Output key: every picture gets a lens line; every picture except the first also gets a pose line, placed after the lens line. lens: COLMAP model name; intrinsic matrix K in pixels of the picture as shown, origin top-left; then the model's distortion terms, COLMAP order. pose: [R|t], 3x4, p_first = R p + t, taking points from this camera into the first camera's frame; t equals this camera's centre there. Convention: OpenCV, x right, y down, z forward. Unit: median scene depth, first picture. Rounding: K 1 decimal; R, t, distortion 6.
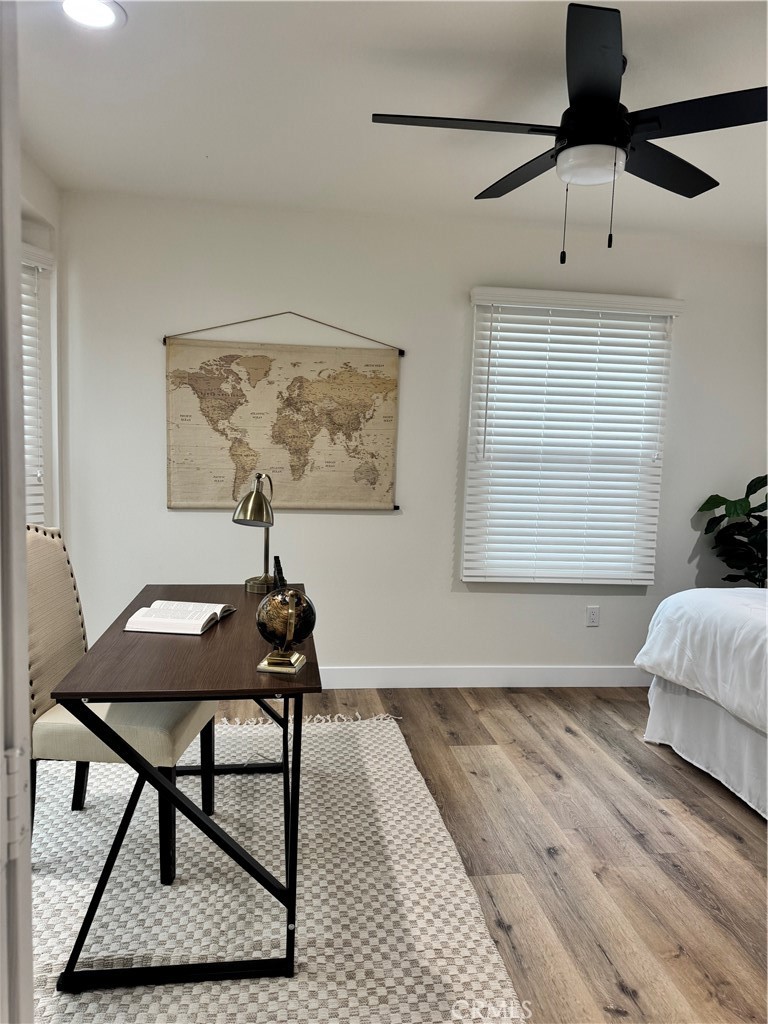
lens RADIAL K [[721.9, 0, 374.7], [0, 721.9, 512.5], [0, 0, 1]] dist [0.066000, -0.081036]
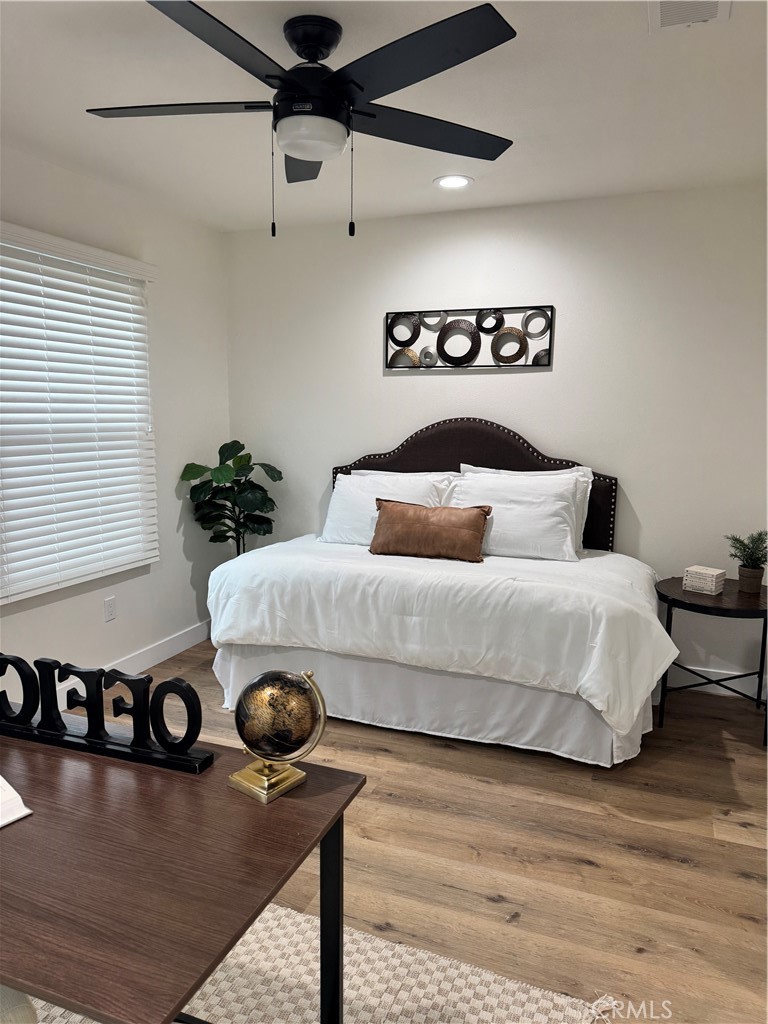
lens RADIAL K [[721.9, 0, 375.2], [0, 721.9, 519.4], [0, 0, 1]] dist [0.066000, -0.081036]
pose [[0.495143, -0.155561, 0.854771, -0.381984], [0.097650, 0.987570, 0.123163, -0.061559], [-0.863306, 0.022485, 0.504179, 0.333297]]
